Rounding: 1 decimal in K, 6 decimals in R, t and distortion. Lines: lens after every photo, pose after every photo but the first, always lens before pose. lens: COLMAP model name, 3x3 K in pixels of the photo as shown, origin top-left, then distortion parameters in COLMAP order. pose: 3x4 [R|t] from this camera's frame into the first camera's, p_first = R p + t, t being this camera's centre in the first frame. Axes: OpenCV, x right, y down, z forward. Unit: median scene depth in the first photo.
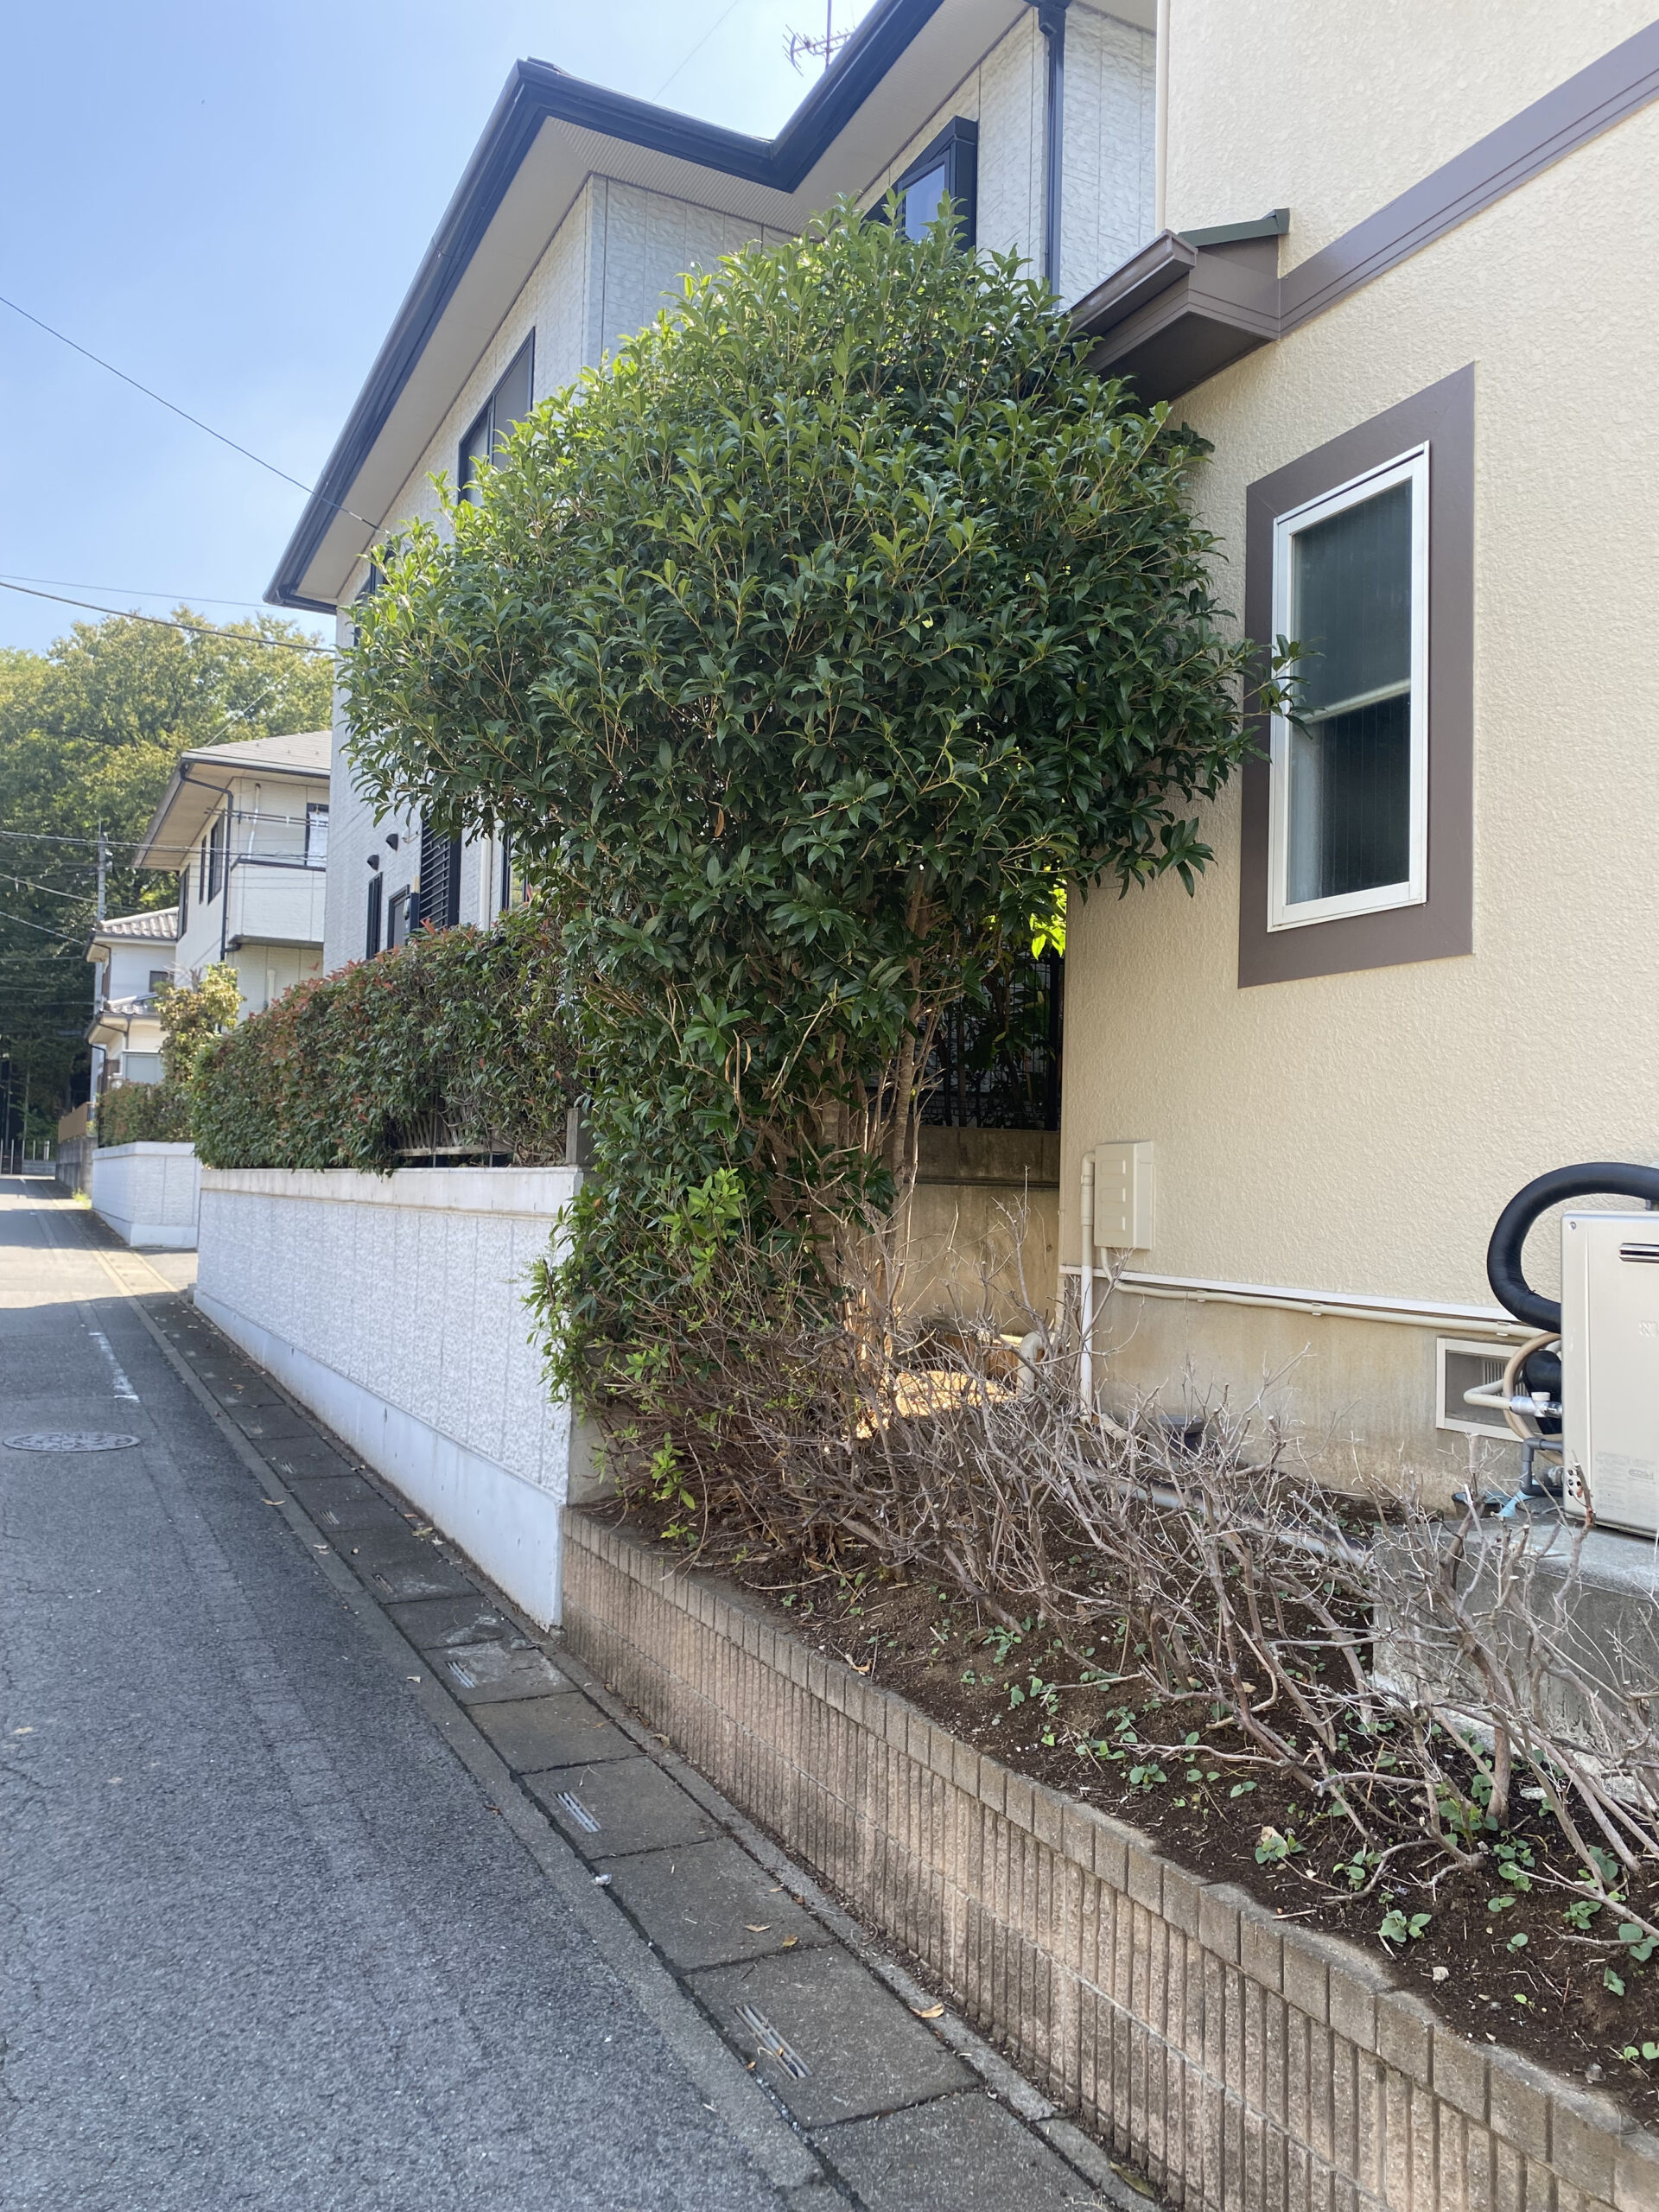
lens RADIAL K [[1671.4, 0, 827.4], [0, 1671.4, 1076.9], [0, 0, 1]] dist [0.019223, -0.001977]
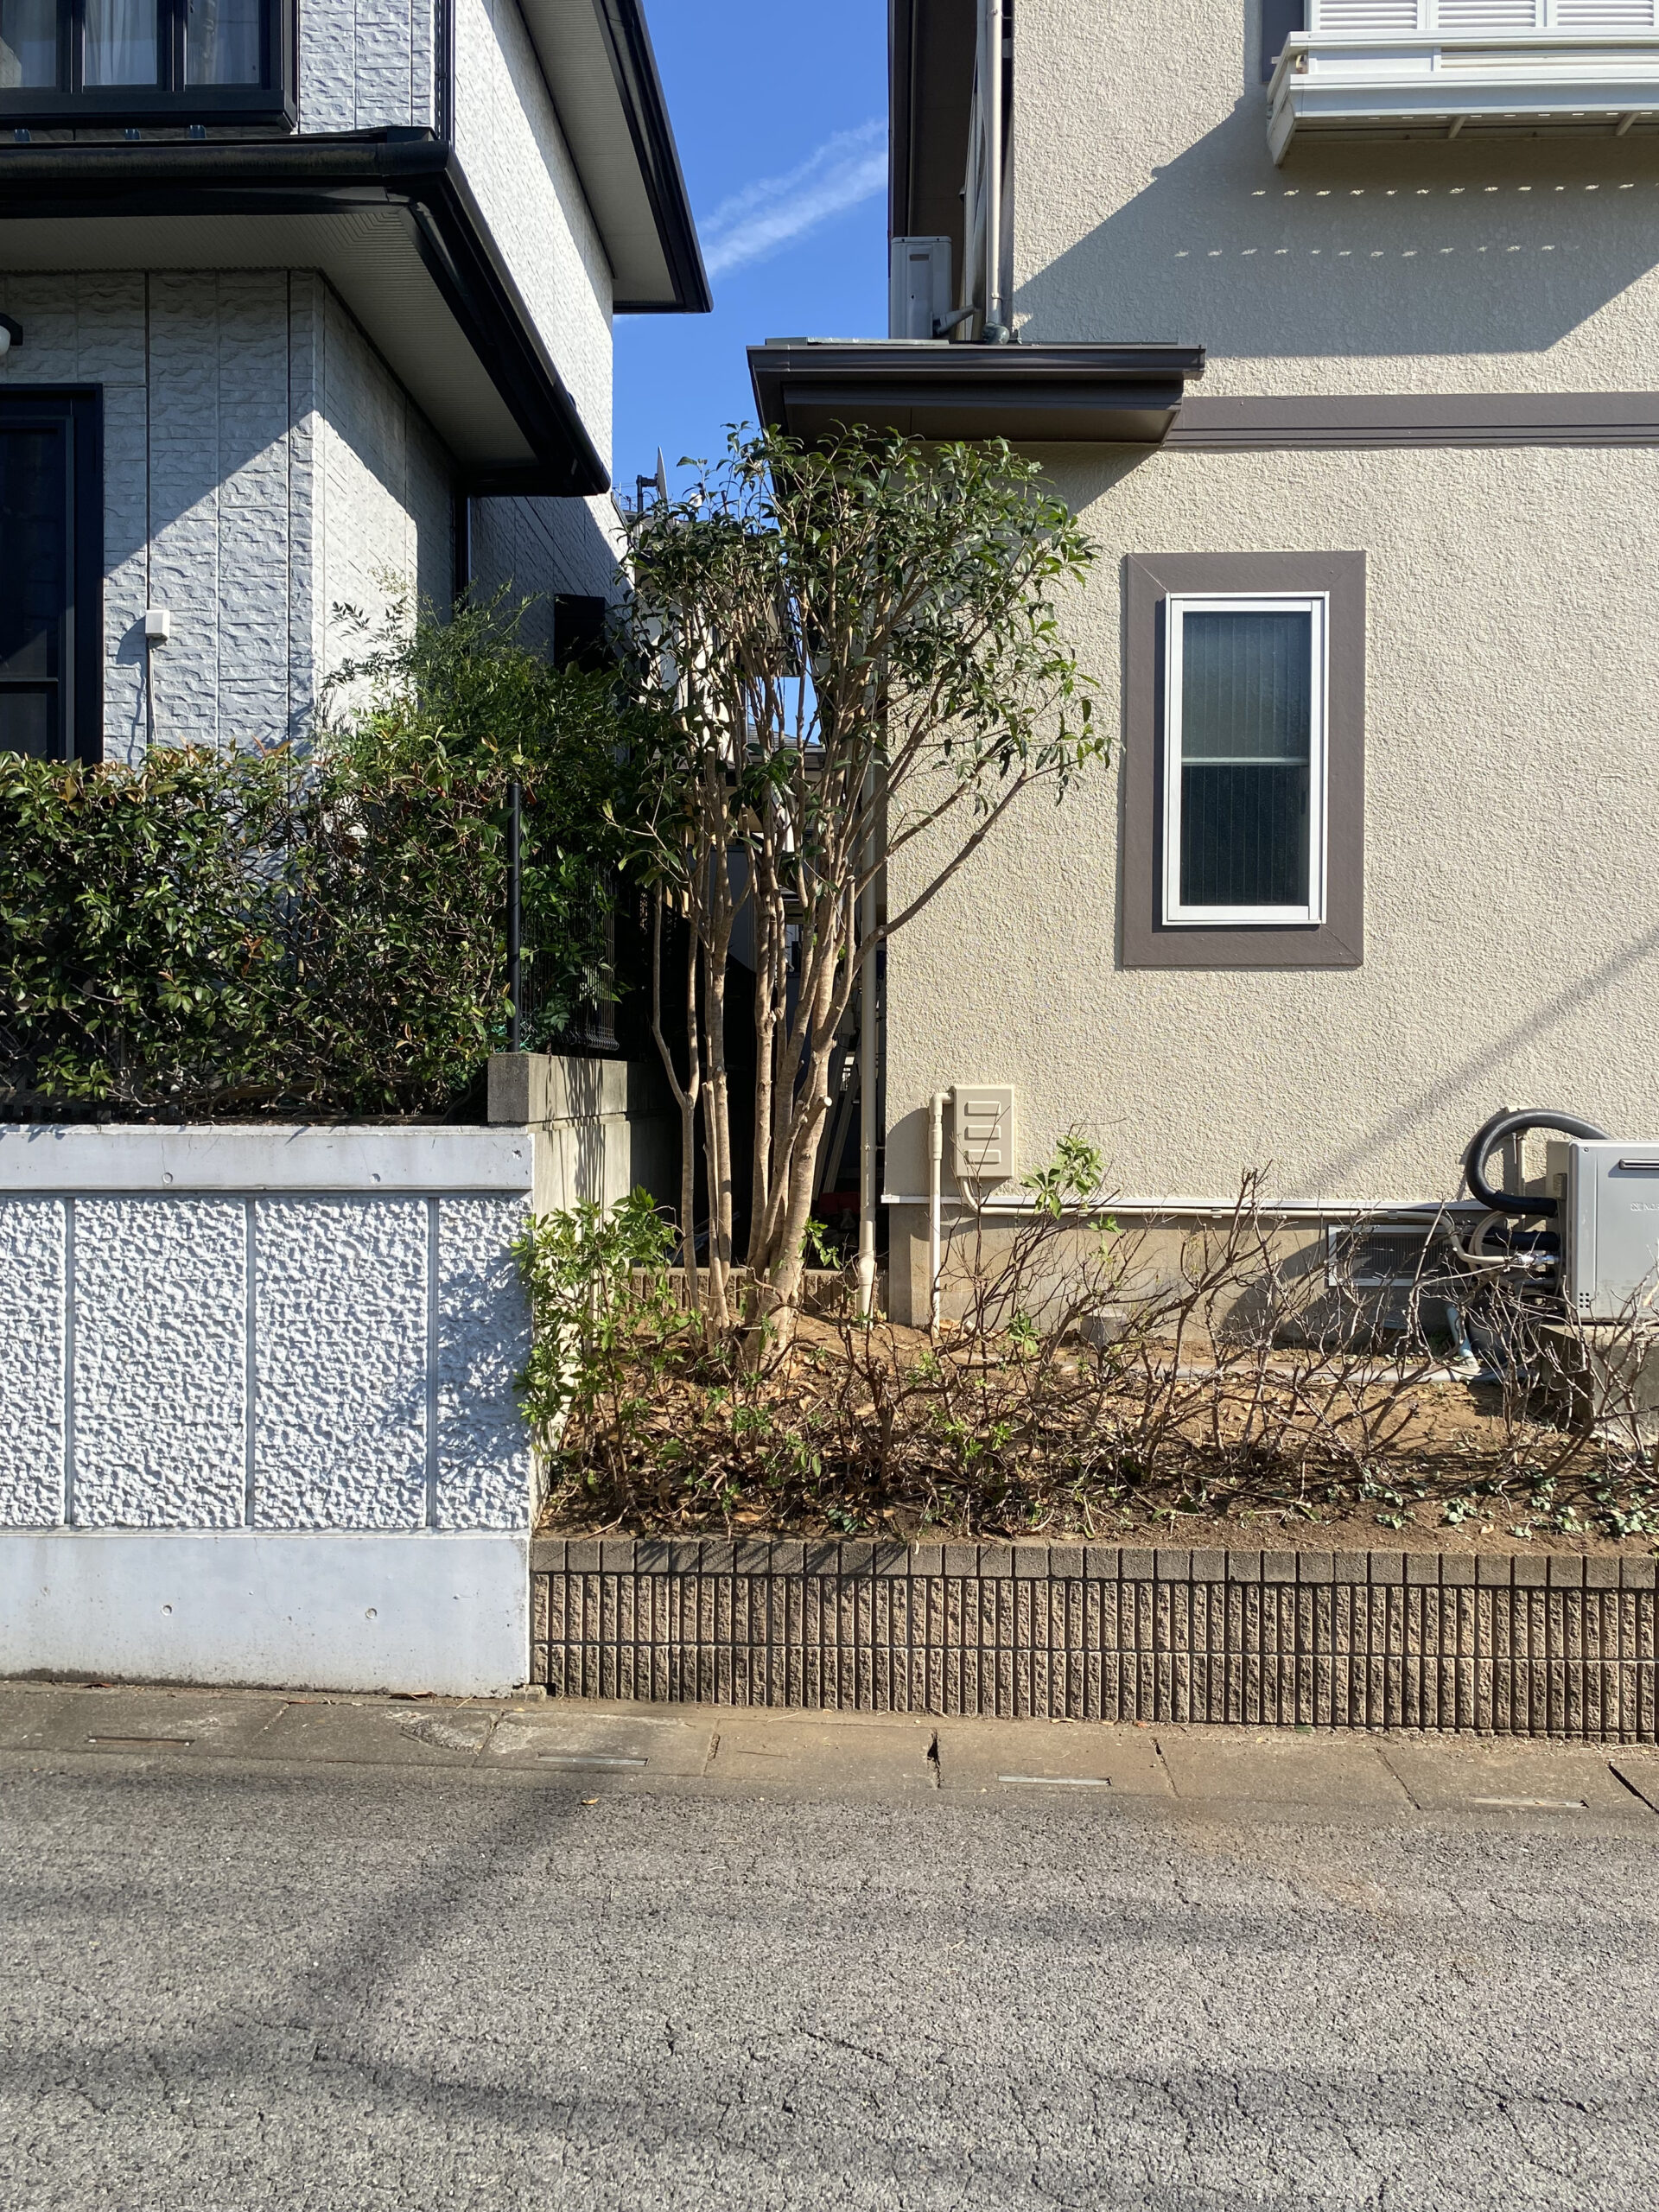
lens RADIAL K [[1671.4, 0, 827.4], [0, 1671.4, 1076.9], [0, 0, 1]] dist [0.019223, -0.001977]
pose [[0.480879, -0.020498, 0.876547, -1.113913], [-0.050265, 0.997438, 0.050901, -0.025395], [-0.875345, -0.068537, 0.478616, 0.687405]]
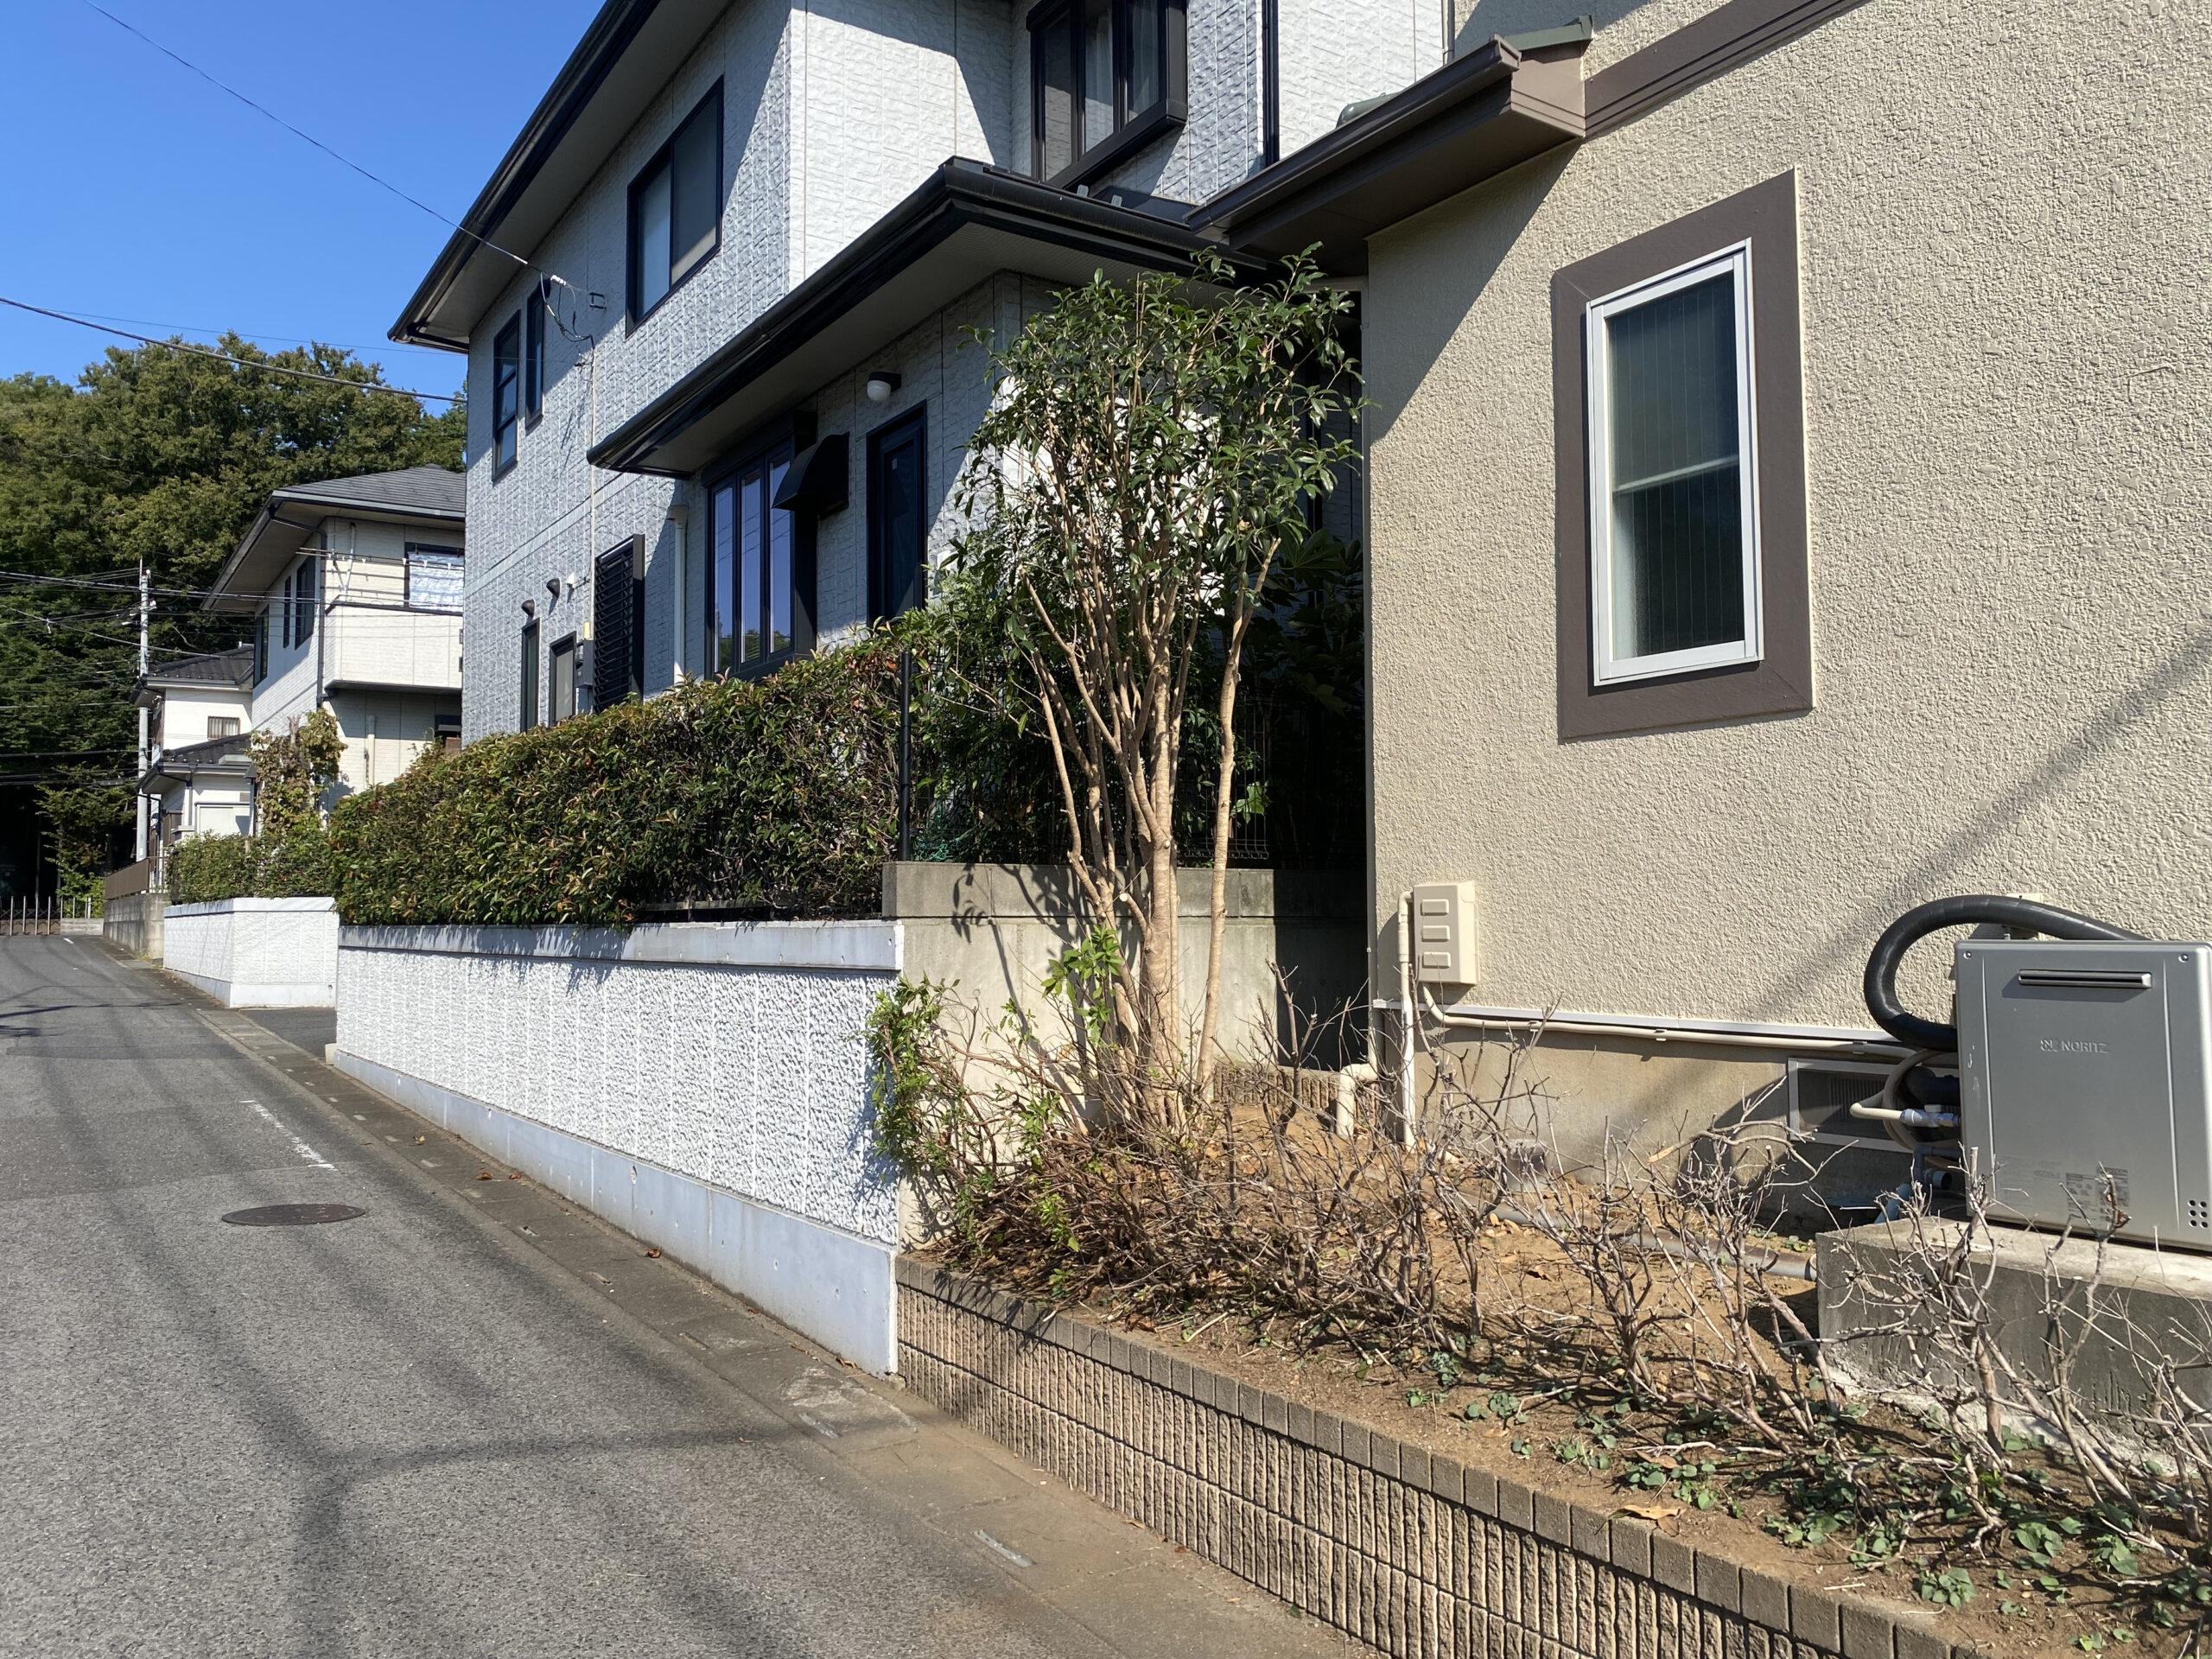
lens RADIAL K [[1671.4, 0, 1091.5], [0, 1671.4, 797.5], [0, 0, 1]] dist [0.019223, -0.001977]
pose [[0.993340, -0.019300, 0.113590, -0.206502], [0.020151, 0.999777, -0.006350, -0.016546], [-0.113442, 0.008597, 0.993507, -0.037017]]
